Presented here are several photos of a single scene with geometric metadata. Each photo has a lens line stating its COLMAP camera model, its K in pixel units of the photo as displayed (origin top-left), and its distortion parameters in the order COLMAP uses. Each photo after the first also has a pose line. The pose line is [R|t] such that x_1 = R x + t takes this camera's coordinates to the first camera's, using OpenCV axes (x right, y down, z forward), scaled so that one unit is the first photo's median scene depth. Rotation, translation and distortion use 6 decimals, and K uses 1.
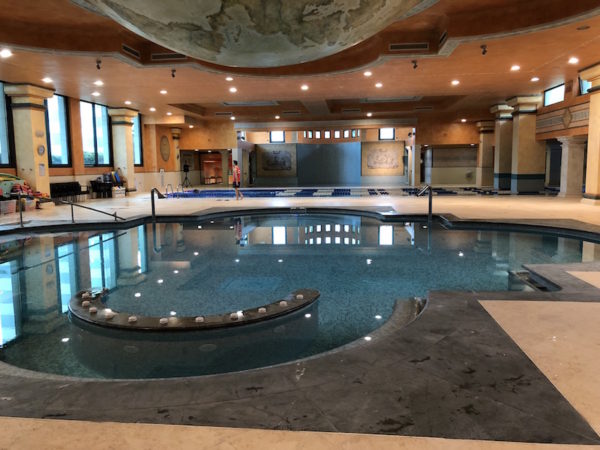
lens RADIAL K [[503.4, 0, 297.4], [0, 503.4, 224.3], [0, 0, 1]] dist [-0.004353, 0.011562]
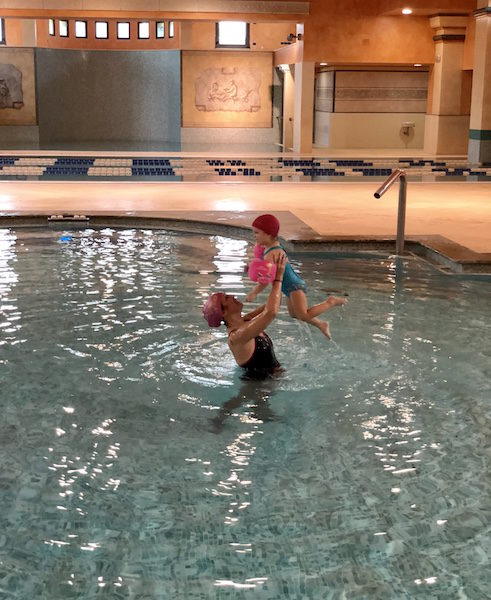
lens RADIAL K [[978.3, 0, 247.4], [0, 978.3, 299.3], [0, 0, 1]] dist [0.067091, 0.000000]
pose [[0.972947, -0.018565, 0.230280, -0.029857], [-0.002097, 0.996015, 0.089161, -0.025918], [-0.231018, -0.087232, 0.969031, 0.147101]]
